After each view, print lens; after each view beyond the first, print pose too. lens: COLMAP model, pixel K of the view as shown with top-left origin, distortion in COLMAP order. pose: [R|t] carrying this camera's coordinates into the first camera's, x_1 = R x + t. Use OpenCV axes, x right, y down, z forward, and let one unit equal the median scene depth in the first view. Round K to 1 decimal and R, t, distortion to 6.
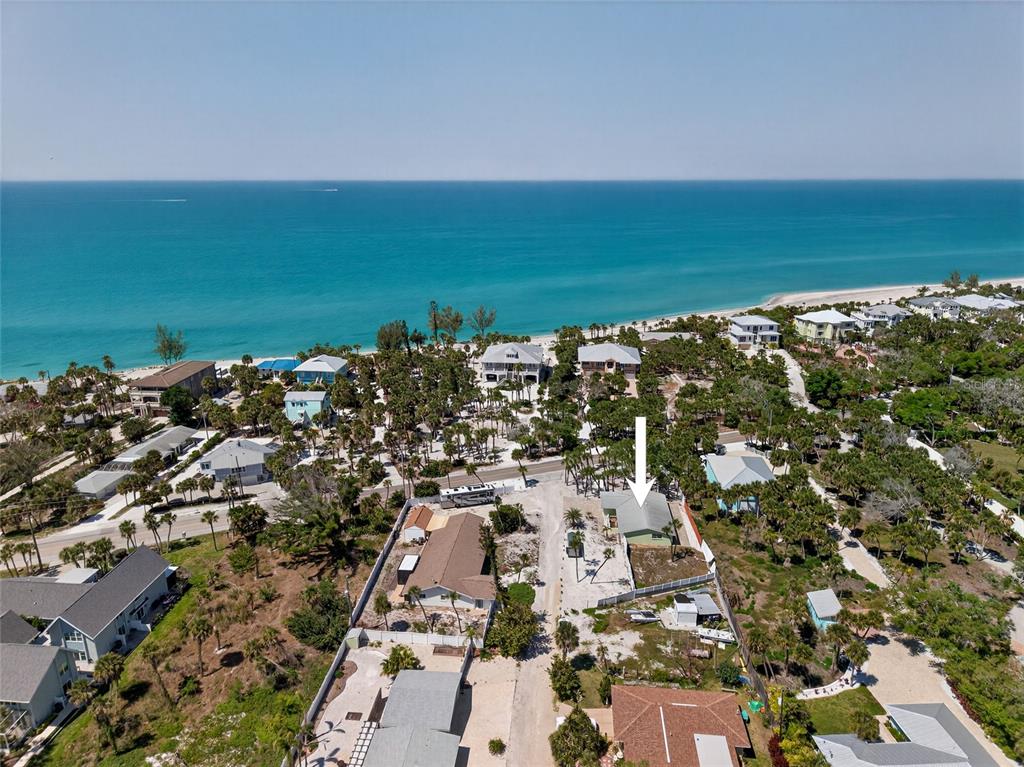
lens RADIAL K [[684.9, 0, 512.0], [0, 684.9, 383.5], [0, 0, 1]] dist [0.038124, -0.036244]
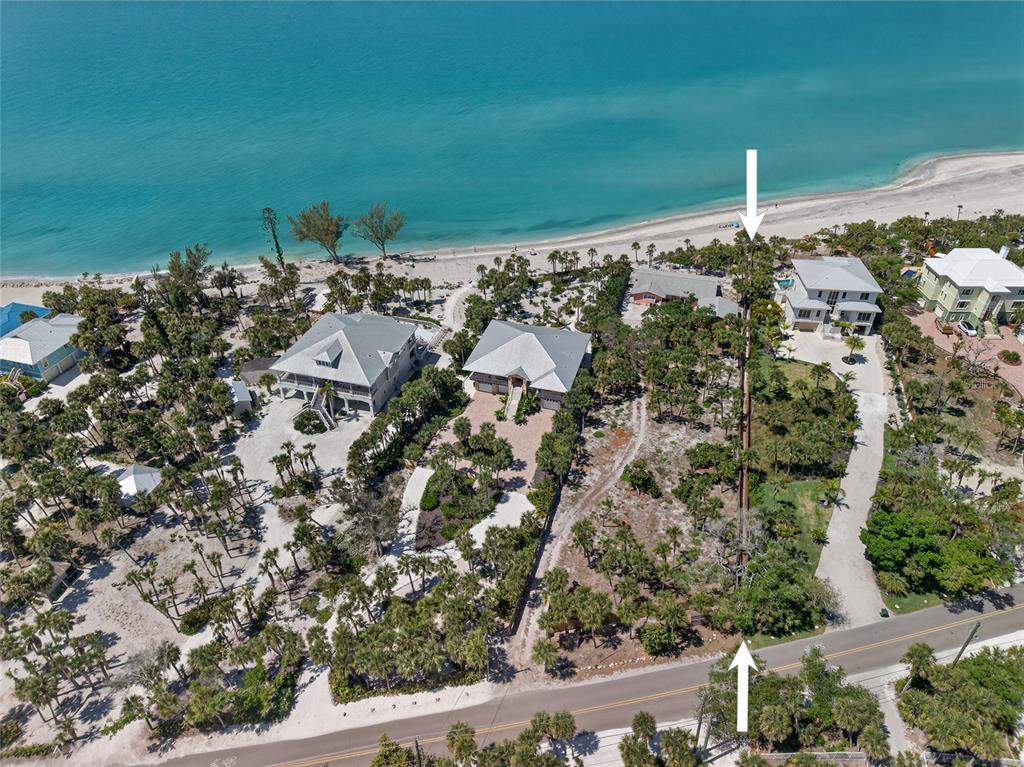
lens RADIAL K [[684.9, 0, 512.0], [0, 684.9, 383.5], [0, 0, 1]] dist [0.038124, -0.036244]
pose [[0.982208, 0.105819, -0.155144, 0.260279], [-0.051616, 0.946432, 0.318752, -0.233598], [0.180563, -0.305073, 0.935055, 0.559606]]
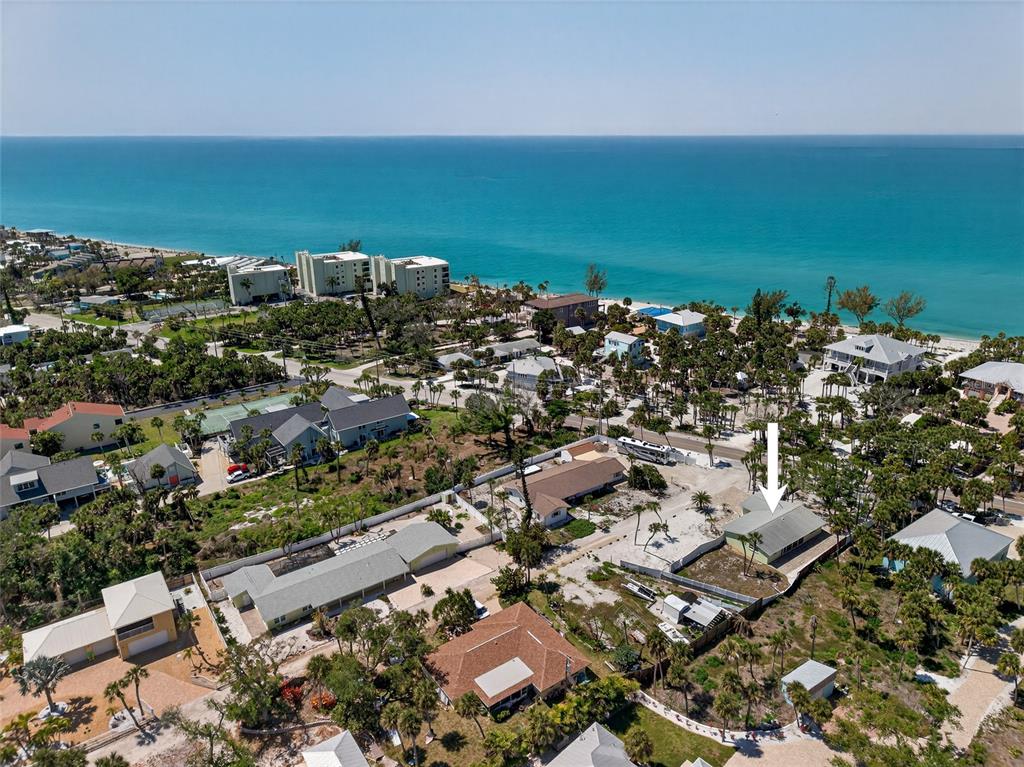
lens RADIAL K [[684.9, 0, 512.0], [0, 684.9, 383.5], [0, 0, 1]] dist [0.038124, -0.036244]
pose [[0.659129, 0.257631, -0.706523, 0.378534], [-0.214645, 0.964857, 0.151585, -0.039004], [0.720747, 0.051737, 0.691265, 0.074317]]
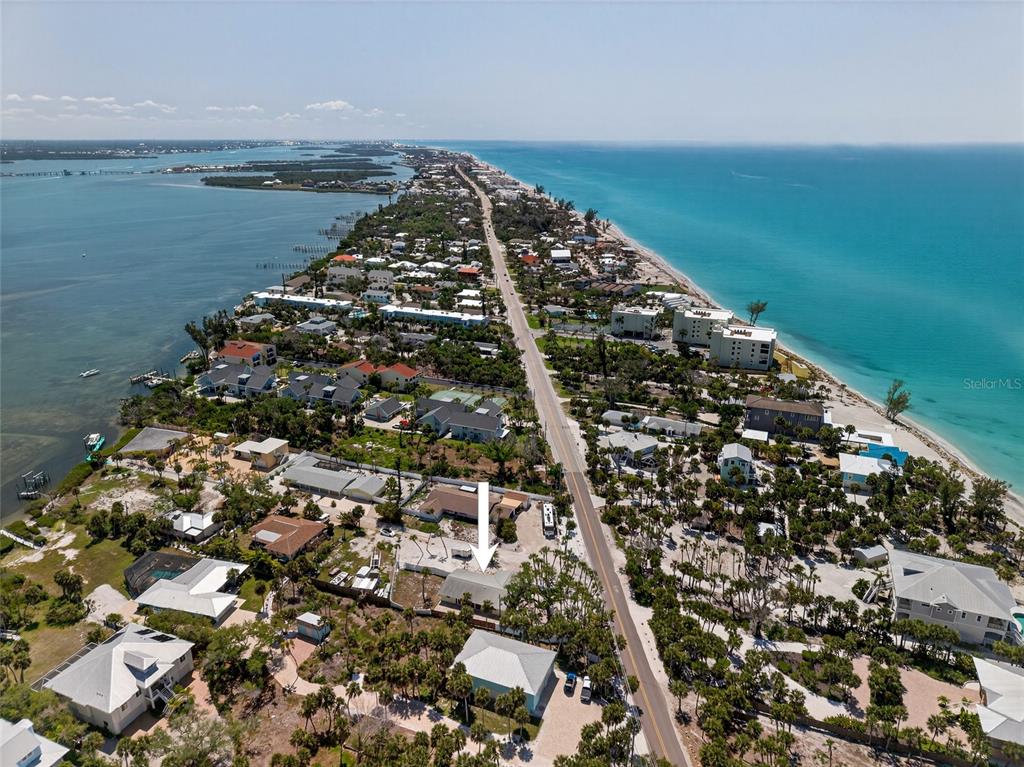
lens RADIAL K [[684.9, 0, 512.0], [0, 684.9, 383.5], [0, 0, 1]] dist [0.038124, -0.036244]
pose [[-0.293366, 0.320469, -0.900686, 0.770230], [-0.275132, 0.873978, 0.400581, -0.418415], [0.915554, 0.365325, -0.168224, 0.759836]]
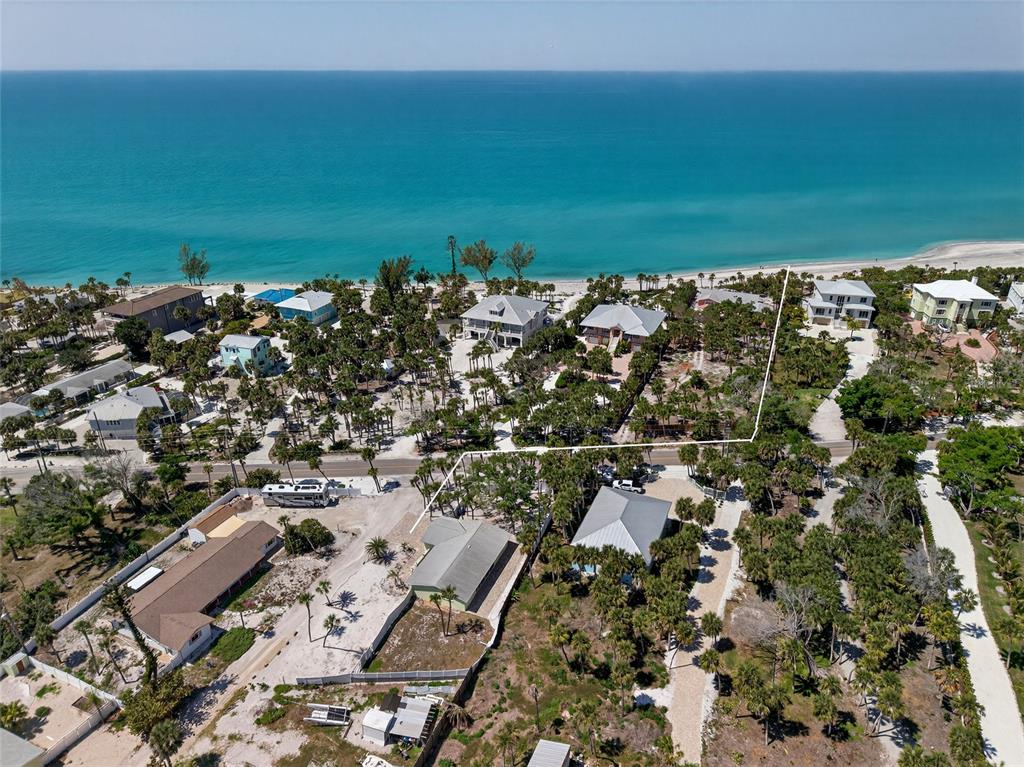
lens RADIAL K [[684.9, 0, 512.0], [0, 684.9, 383.5], [0, 0, 1]] dist [0.038124, -0.036244]
pose [[0.953295, 0.126947, -0.274066, 0.299849], [-0.087574, 0.984579, 0.151442, -0.095236], [0.289065, -0.120368, 0.949712, 0.186395]]
